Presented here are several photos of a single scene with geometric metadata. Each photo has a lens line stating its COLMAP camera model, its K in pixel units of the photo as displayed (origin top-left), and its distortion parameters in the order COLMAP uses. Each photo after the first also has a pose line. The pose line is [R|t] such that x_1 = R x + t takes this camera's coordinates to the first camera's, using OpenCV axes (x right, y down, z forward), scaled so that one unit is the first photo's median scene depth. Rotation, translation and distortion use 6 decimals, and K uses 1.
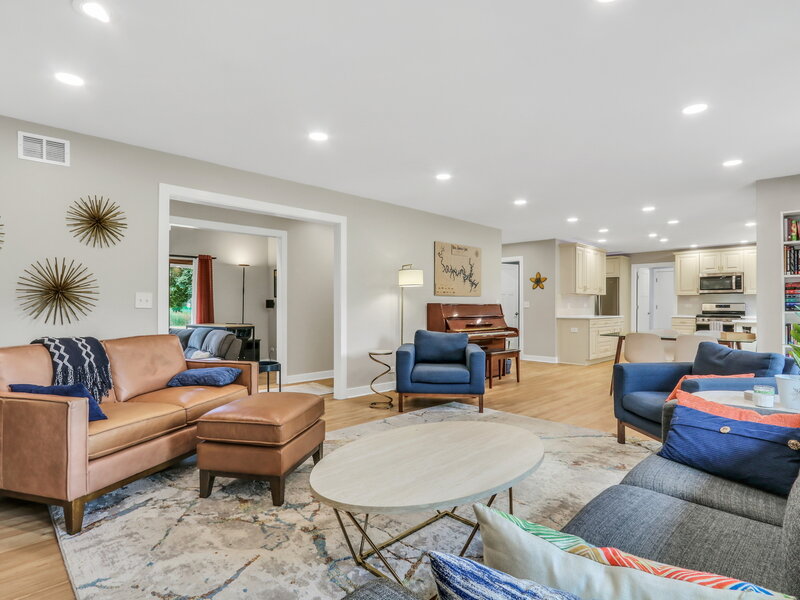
lens RADIAL K [[421.8, 0, 398.0], [0, 421.8, 304.6], [0, 0, 1]] dist [-0.011878, -0.000083]
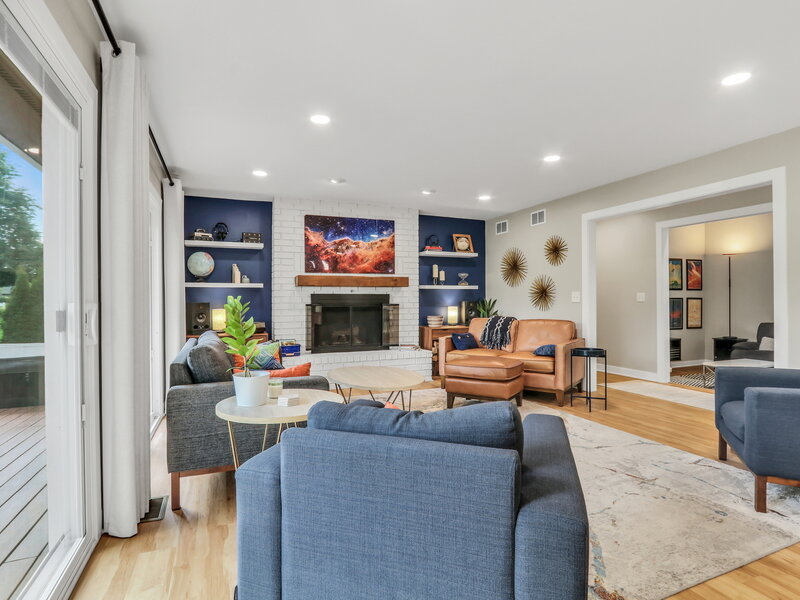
lens RADIAL K [[421.8, 0, 397.7], [0, 421.8, 301.1], [0, 0, 1]] dist [-0.011878, -0.000083]
pose [[-0.358646, 0.003496, -0.933467, 0.594219], [0.010254, 0.999947, -0.000194, -0.000633], [0.933417, -0.009641, -0.358663, 0.559358]]
